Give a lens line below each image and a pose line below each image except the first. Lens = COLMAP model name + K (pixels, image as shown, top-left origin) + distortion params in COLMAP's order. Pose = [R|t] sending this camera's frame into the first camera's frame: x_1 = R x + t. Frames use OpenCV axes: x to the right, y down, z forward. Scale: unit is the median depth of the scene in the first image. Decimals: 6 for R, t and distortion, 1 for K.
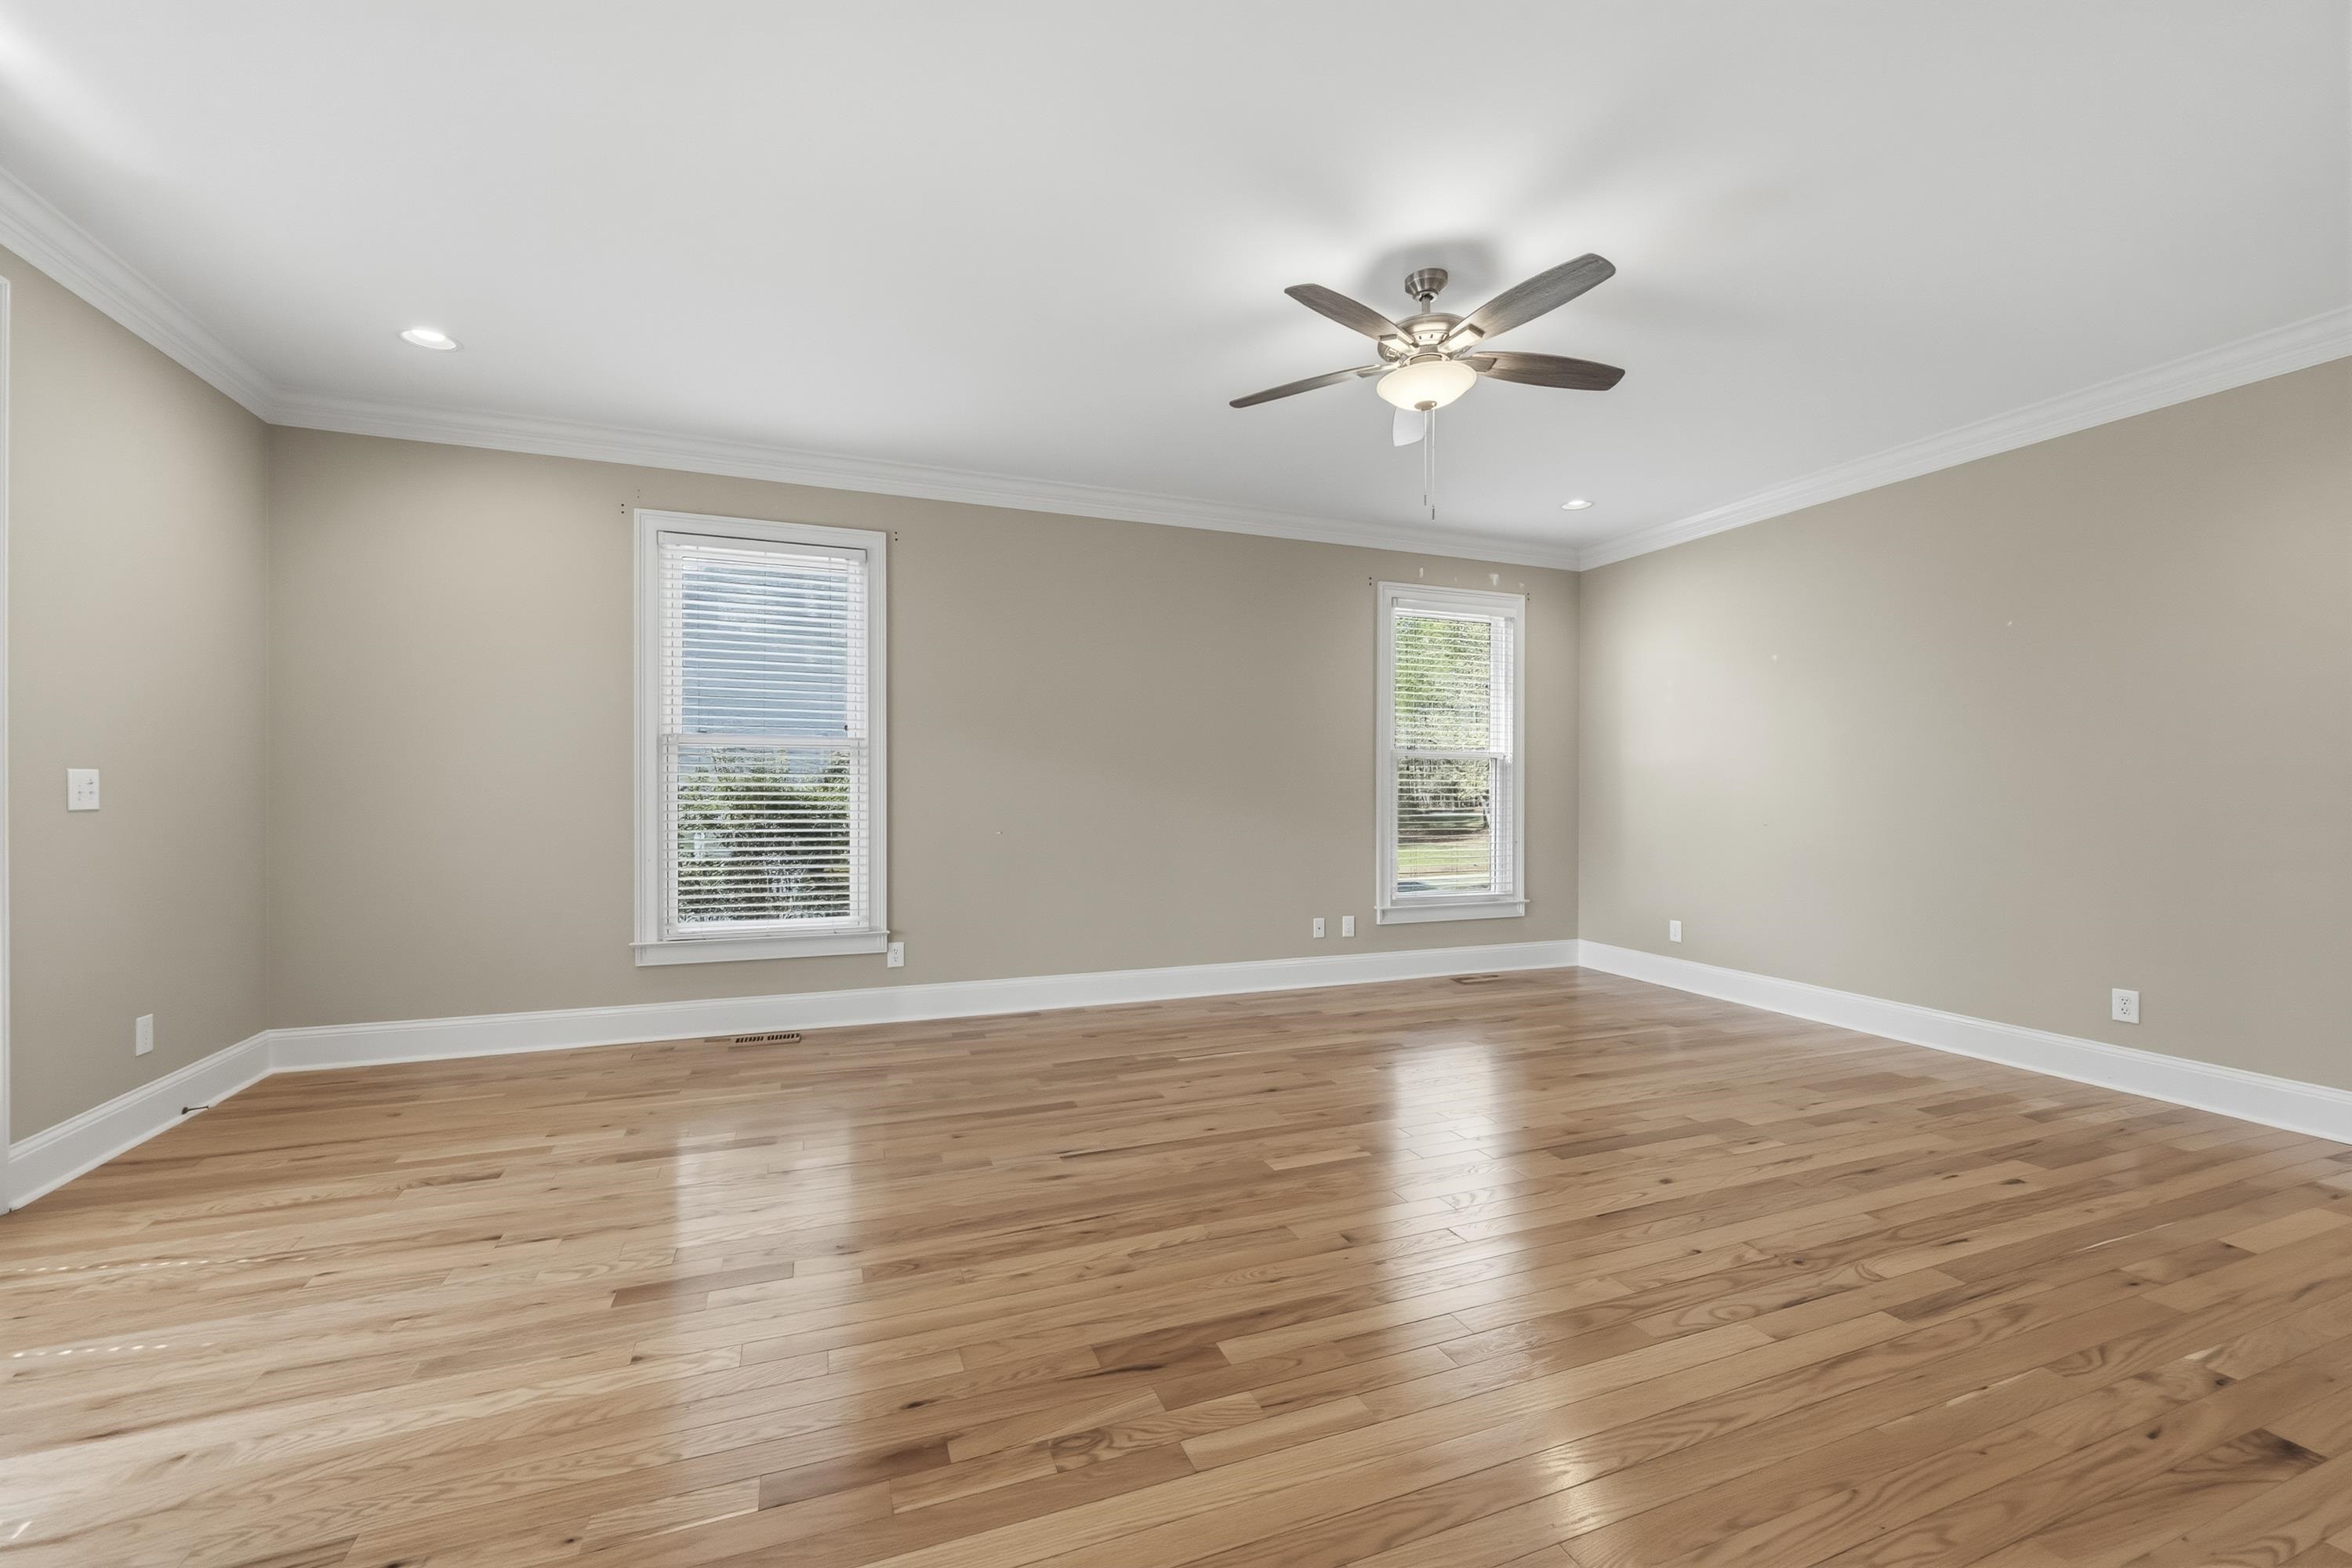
lens RADIAL K [[954.7, 0, 1176.0], [0, 954.7, 784.0], [0, 0, 1]] dist [-0.001801, -0.000442]
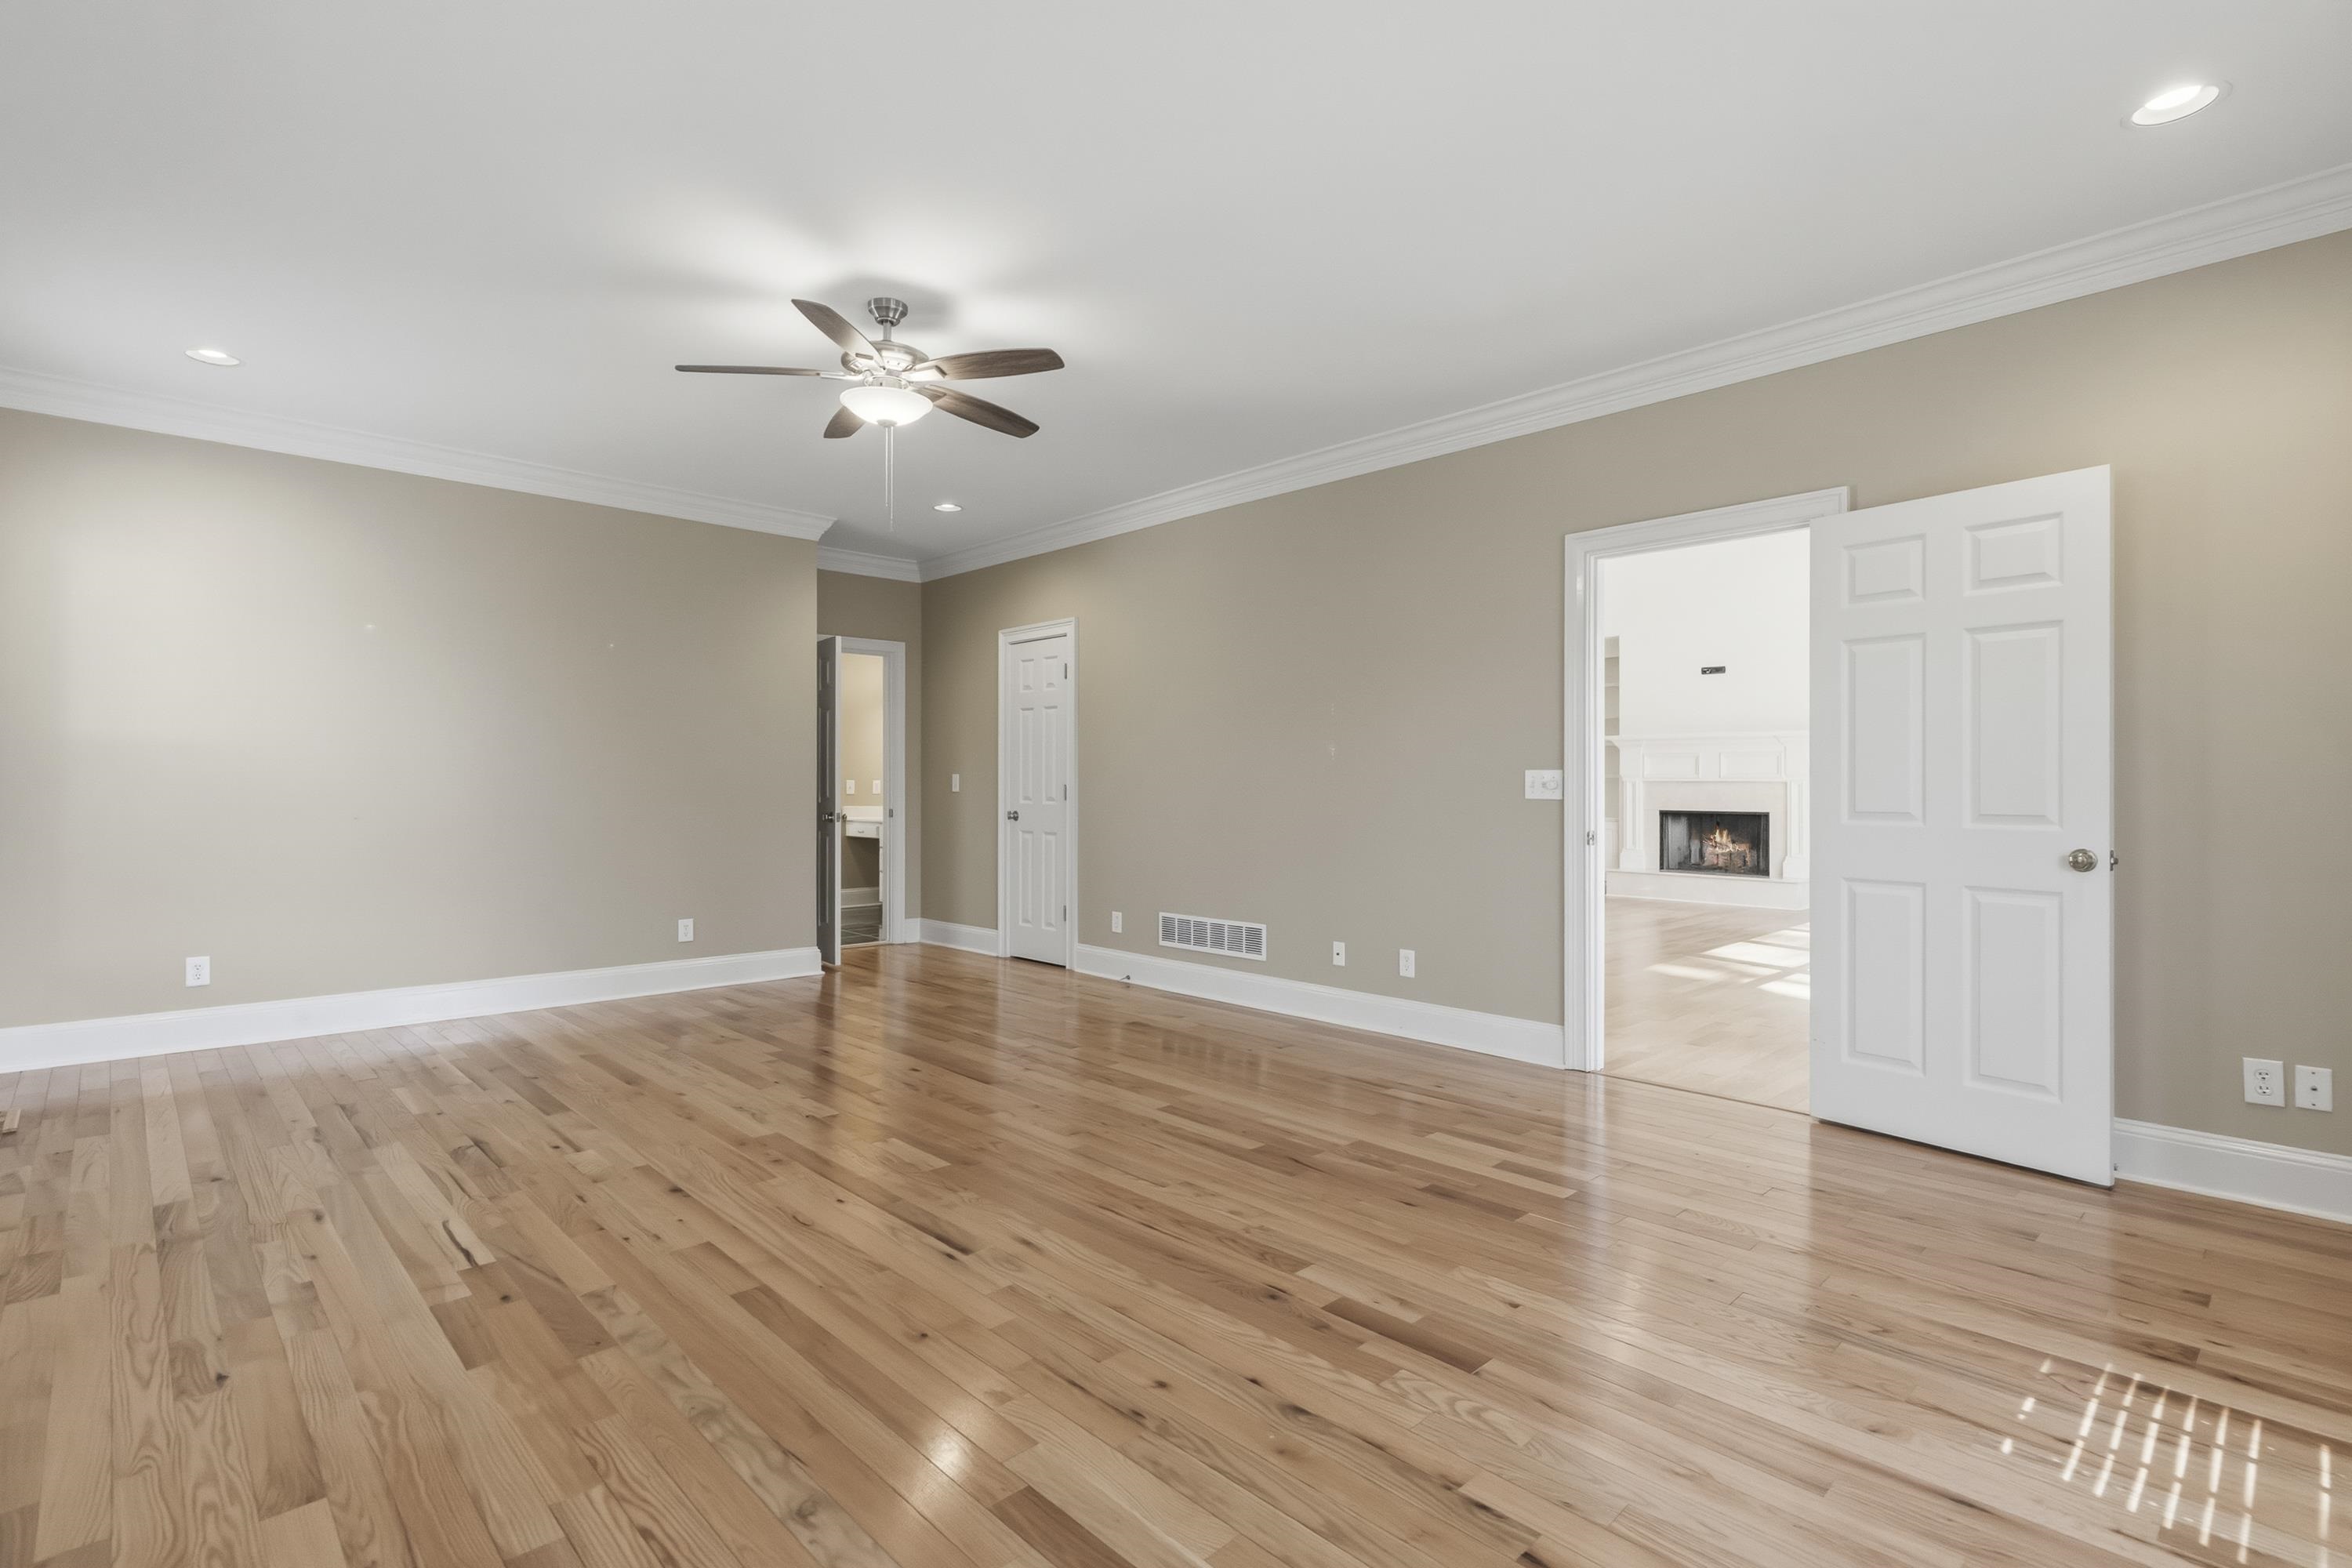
lens RADIAL K [[1097.8, 0, 1176.0], [0, 1097.8, 784.0], [0, 0, 1]] dist [0.002842, 0.000504]
pose [[-0.384480, -0.004954, 0.923120, -1.019790], [-0.012953, 0.999916, -0.000029, 0.002017], [-0.923043, -0.011968, -0.384512, 1.193330]]
